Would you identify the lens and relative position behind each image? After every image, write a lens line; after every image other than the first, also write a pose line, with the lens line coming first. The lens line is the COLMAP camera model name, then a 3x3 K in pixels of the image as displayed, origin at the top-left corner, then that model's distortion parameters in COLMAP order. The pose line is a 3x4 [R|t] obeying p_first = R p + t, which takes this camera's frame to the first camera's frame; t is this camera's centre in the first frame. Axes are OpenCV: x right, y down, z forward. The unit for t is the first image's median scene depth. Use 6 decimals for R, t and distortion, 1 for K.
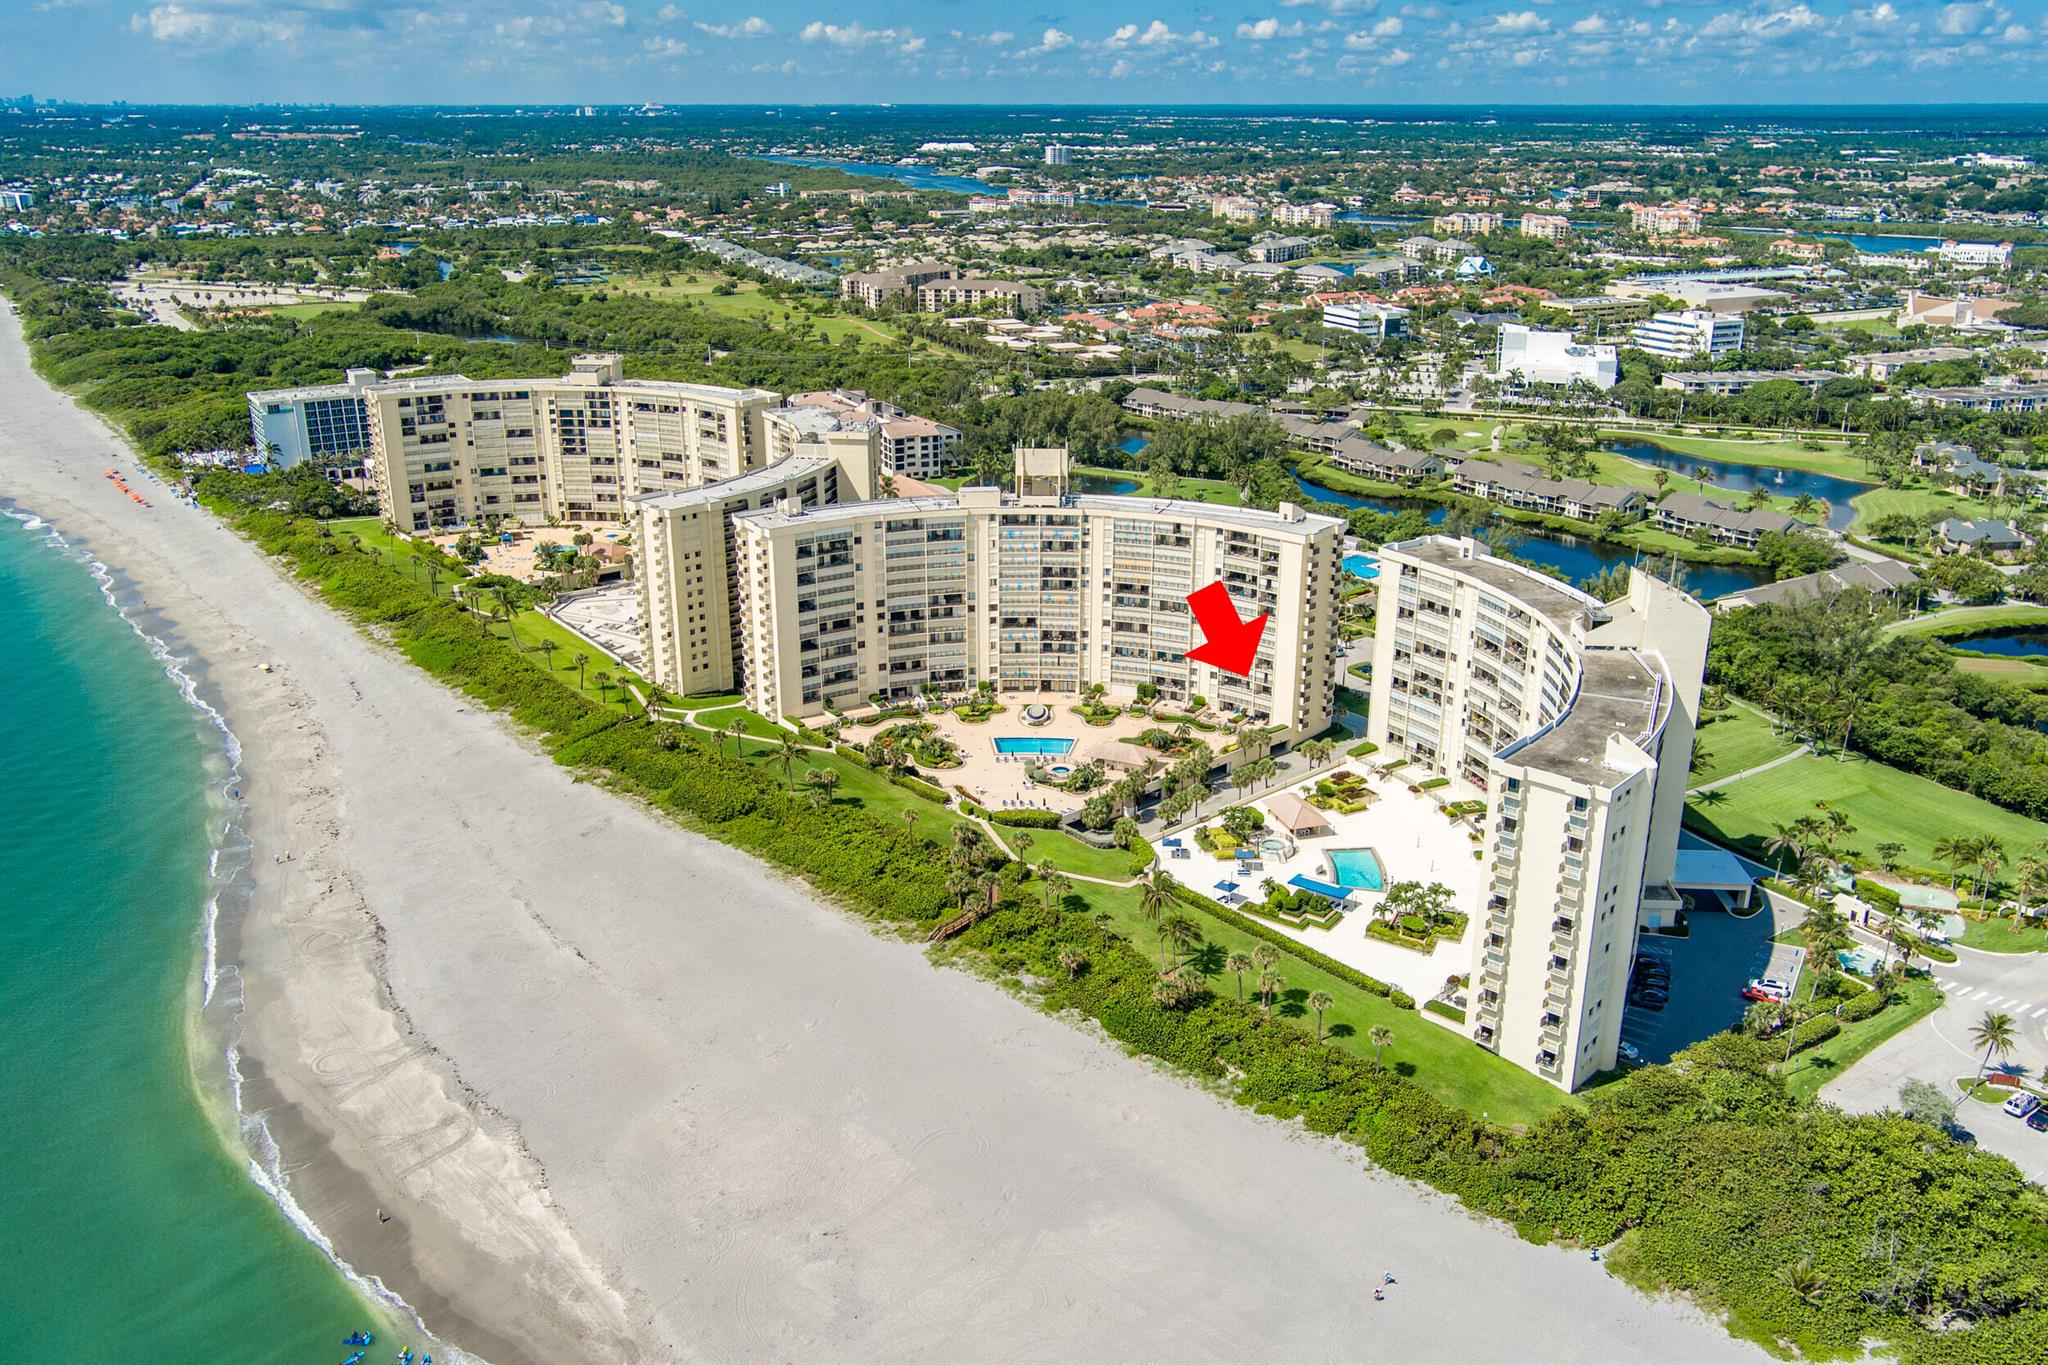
lens RADIAL K [[1644.2, 0, 1021.7], [0, 1644.2, 686.5], [0, 0, 1]] dist [-0.000015, 0.021705]
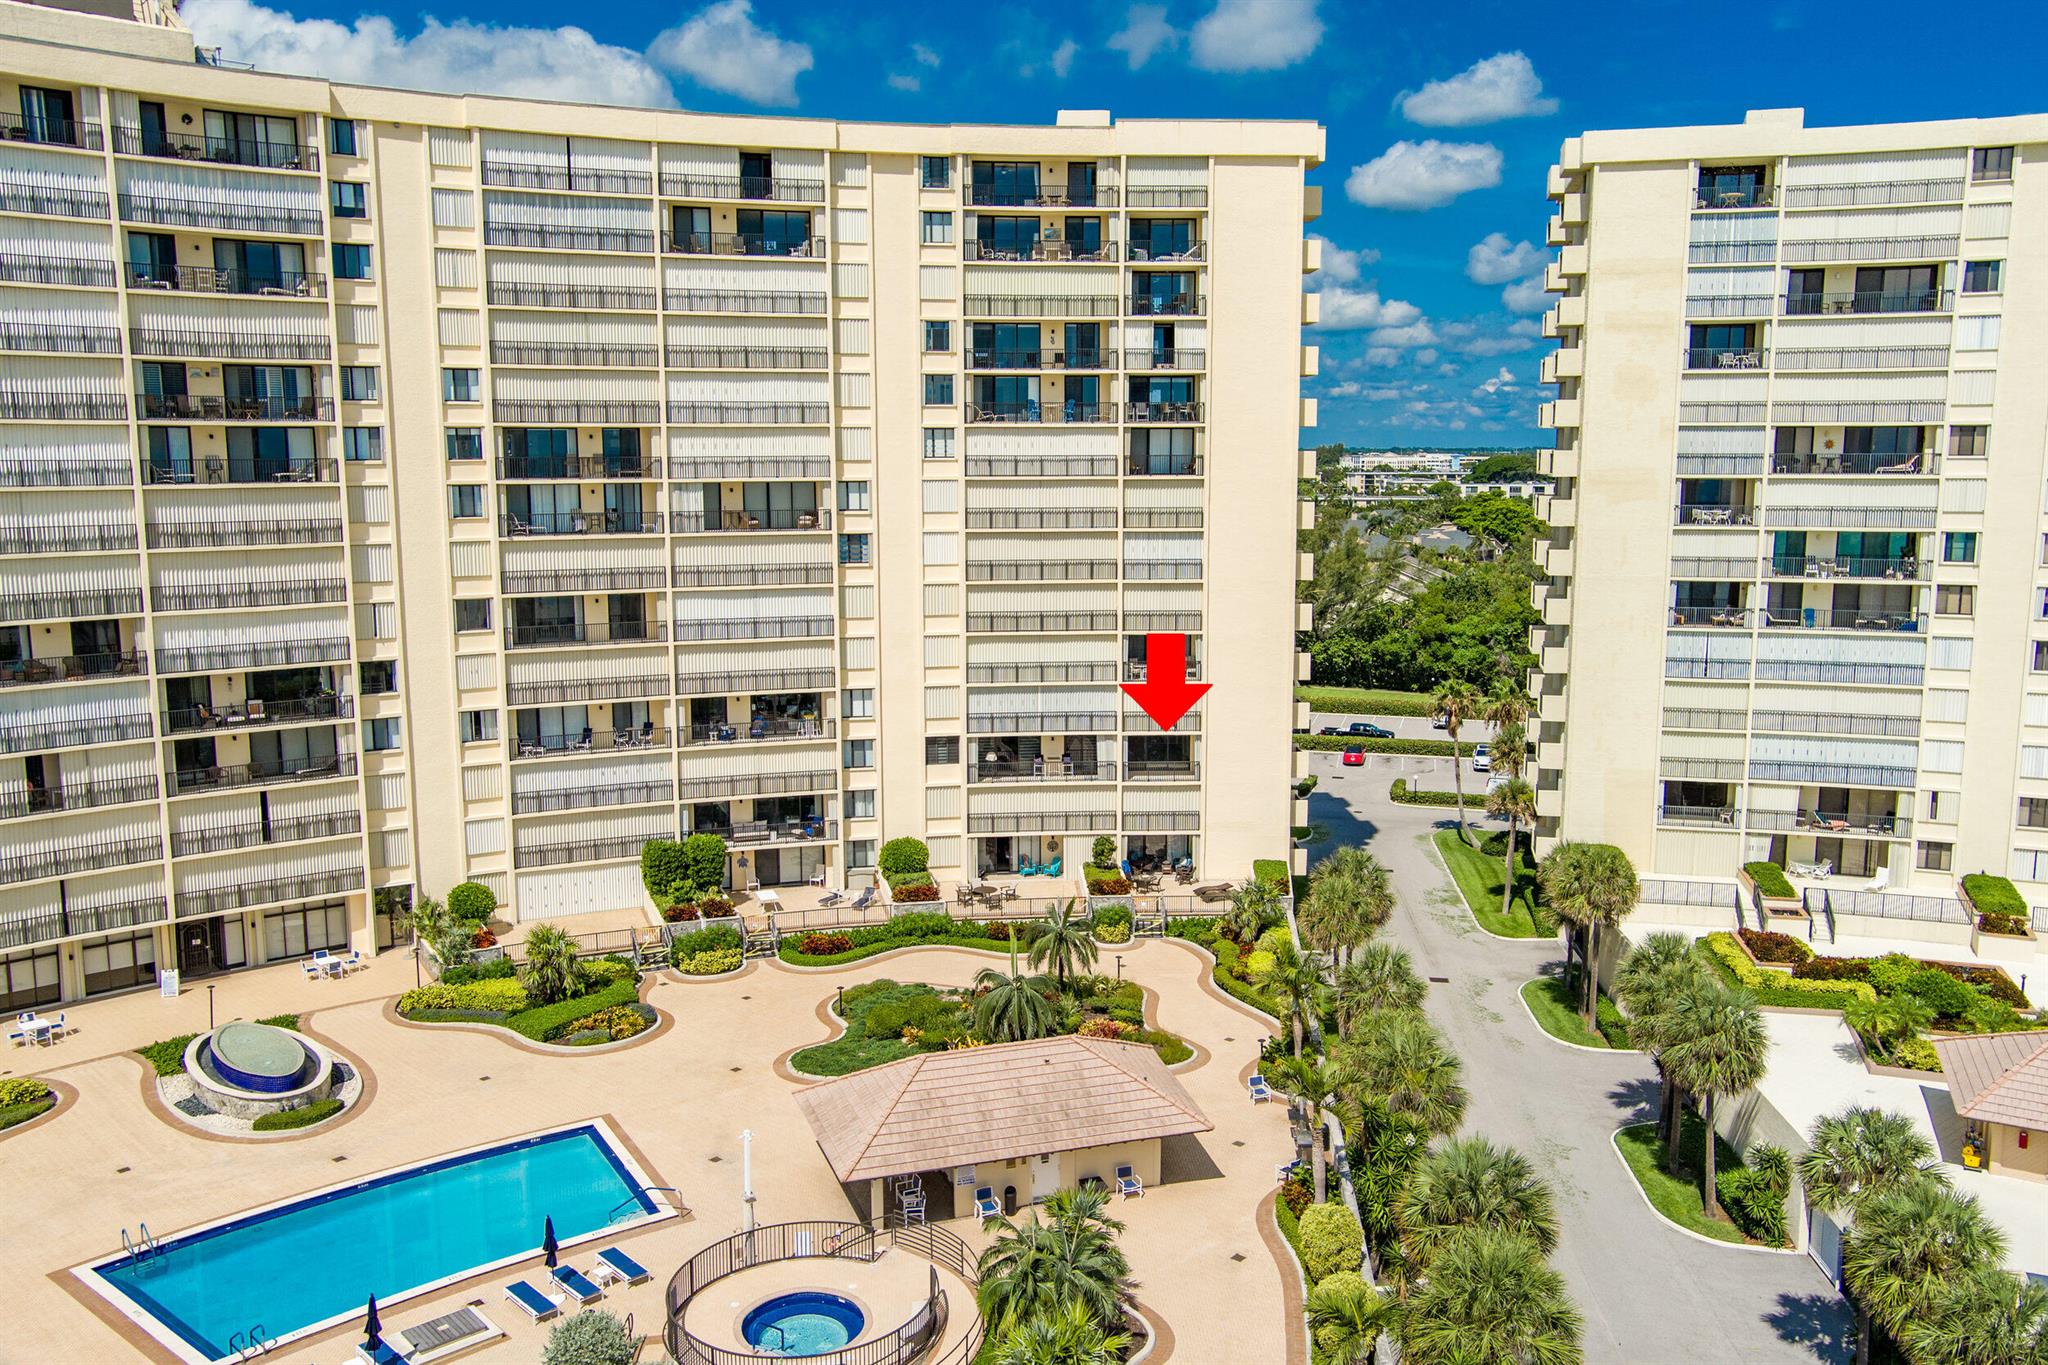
lens RADIAL K [[1644.2, 0, 1026.1], [0, 1644.2, 683.5], [0, 0, 1]] dist [-0.000015, 0.021705]
pose [[0.735029, -0.098740, 0.670808, -0.048844], [0.231199, 0.966546, -0.111062, 0.015131], [-0.637400, 0.236725, 0.733268, 0.785825]]
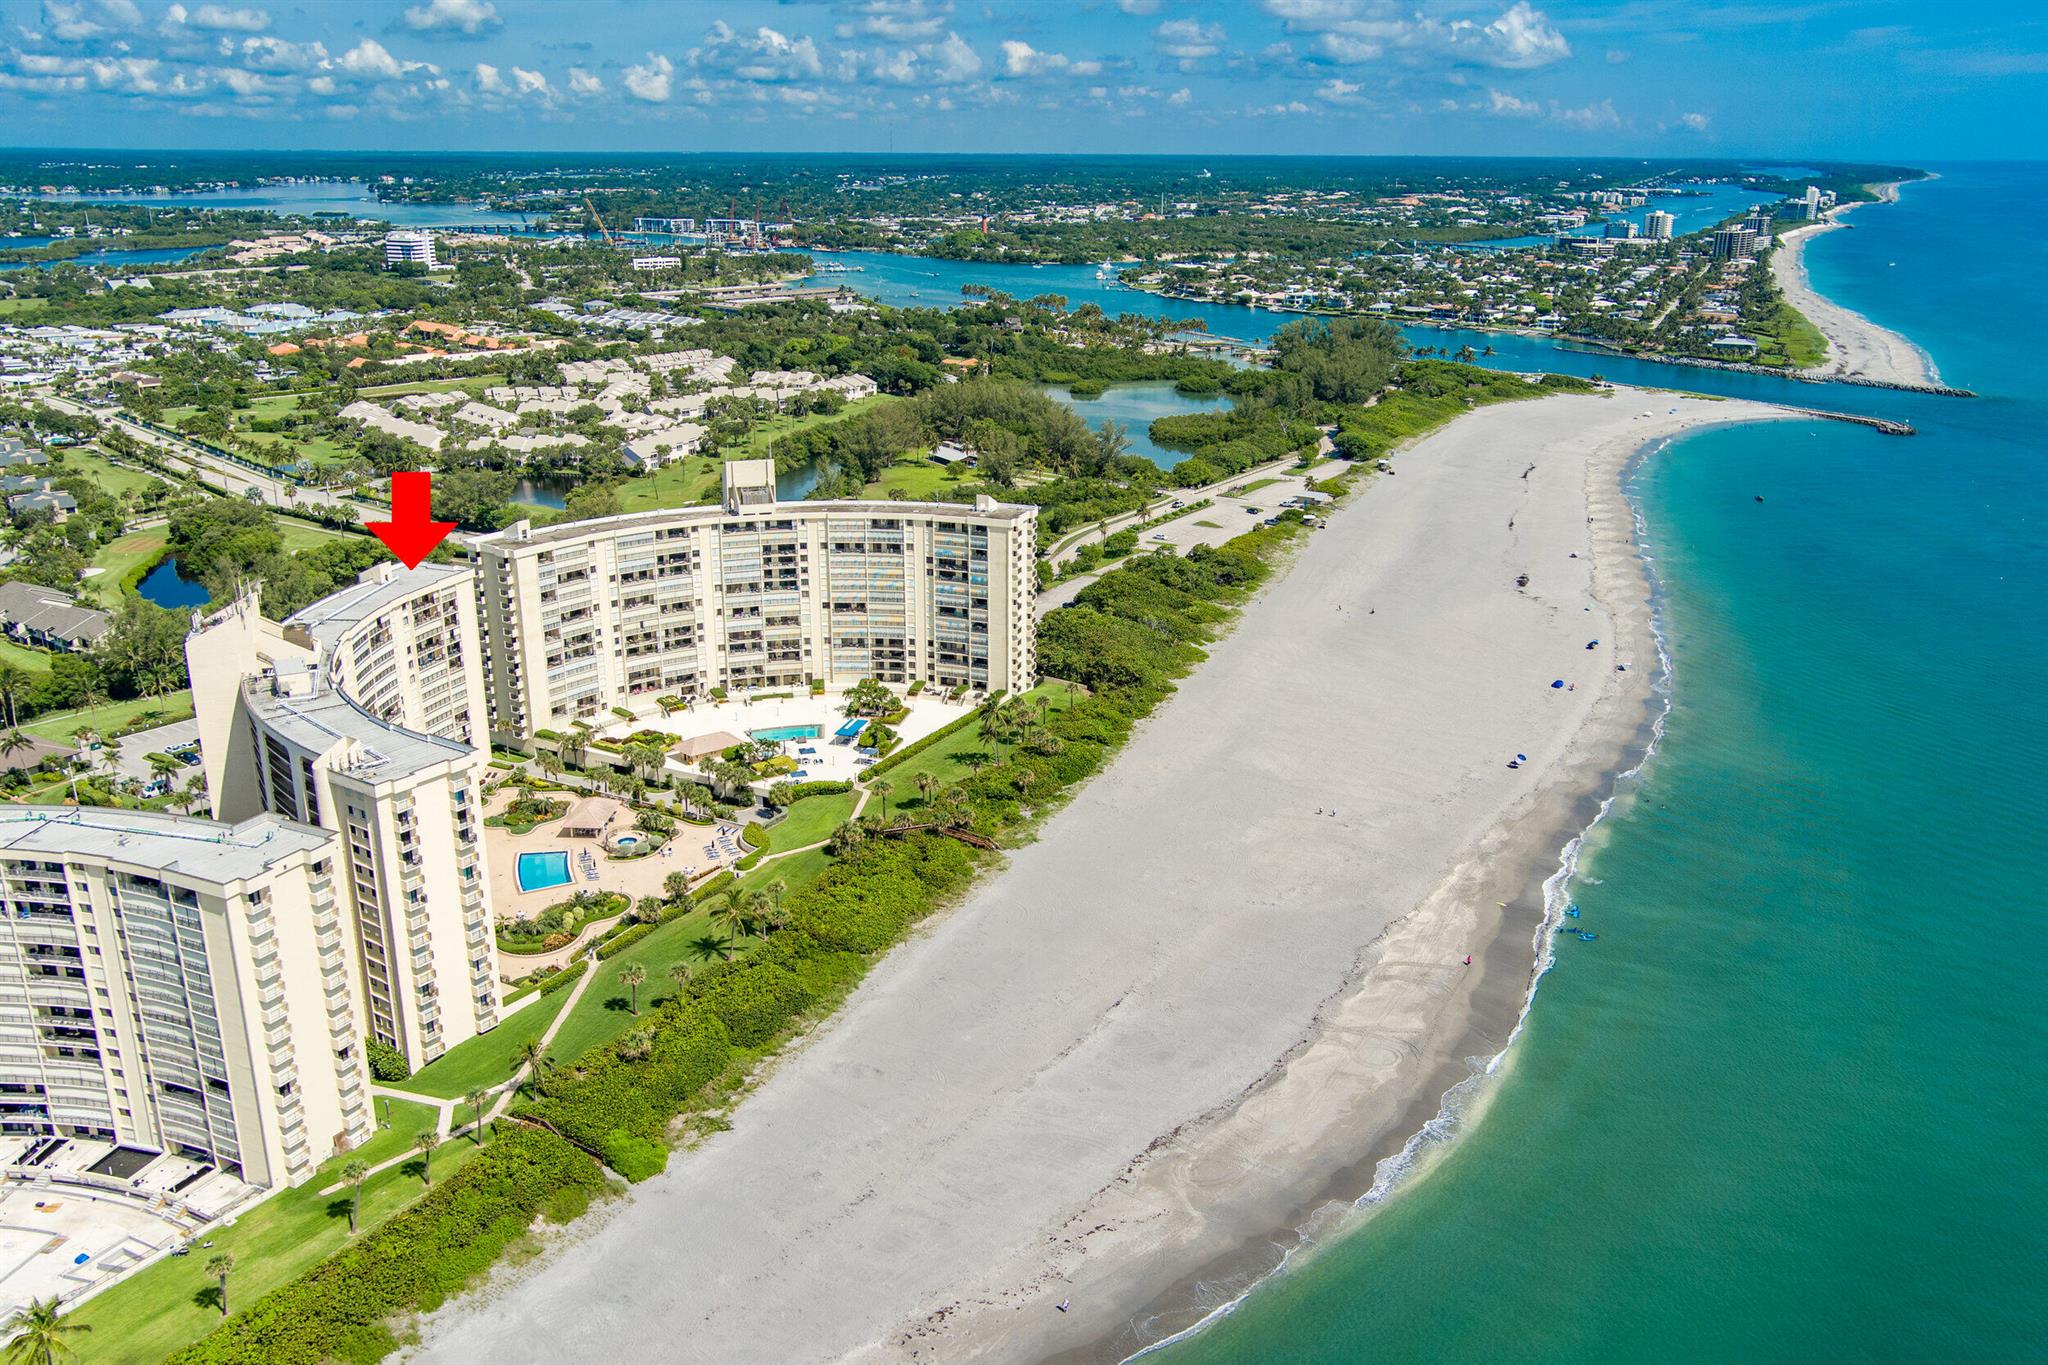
lens RADIAL K [[1644.2, 0, 1029.2], [0, 1644.2, 678.6], [0, 0, 1]] dist [-0.000015, 0.021705]
pose [[-0.354630, -0.290773, 0.888644, -0.785853], [0.313317, 0.858510, 0.405948, -0.307251], [-0.880949, 0.422388, -0.213349, 0.869121]]
